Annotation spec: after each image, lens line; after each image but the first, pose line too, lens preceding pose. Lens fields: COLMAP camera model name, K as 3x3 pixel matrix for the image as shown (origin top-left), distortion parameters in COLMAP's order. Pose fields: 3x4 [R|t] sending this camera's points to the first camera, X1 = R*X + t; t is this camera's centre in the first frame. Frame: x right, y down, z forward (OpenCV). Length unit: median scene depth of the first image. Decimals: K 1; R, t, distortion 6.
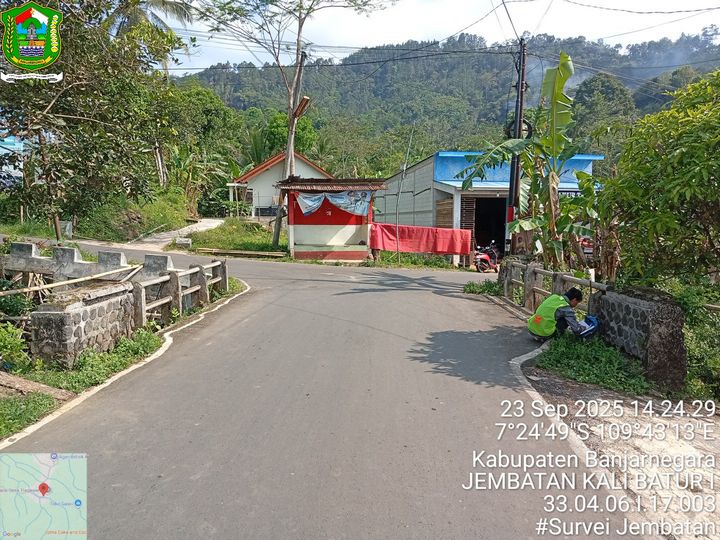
lens RADIAL K [[540.3, 0, 356.8], [0, 540.3, 274.7], [0, 0, 1]] dist [0.022649, -0.060625]
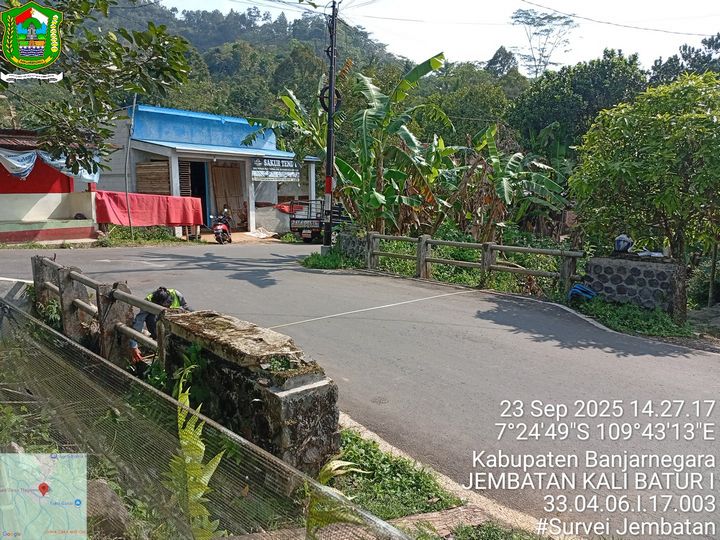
lens RADIAL K [[540.3, 0, 360.8], [0, 540.3, 277.6], [0, 0, 1]] dist [0.022649, -0.060625]
pose [[0.728953, -0.109575, 0.675737, -0.251660], [0.059097, 0.993494, 0.097351, -0.024988], [-0.682008, -0.031030, 0.730686, 0.164441]]
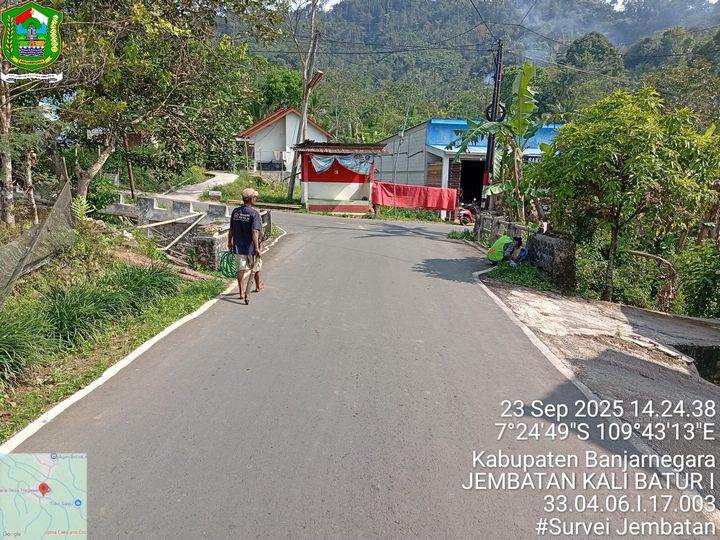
lens RADIAL K [[540.3, 0, 364.5], [0, 540.3, 274.0], [0, 0, 1]] dist [0.022649, -0.060625]
pose [[0.999111, 0.016130, 0.038953, -0.036526], [-0.019265, 0.996488, 0.081488, 0.010328], [-0.037502, -0.082166, 0.995913, -0.204635]]
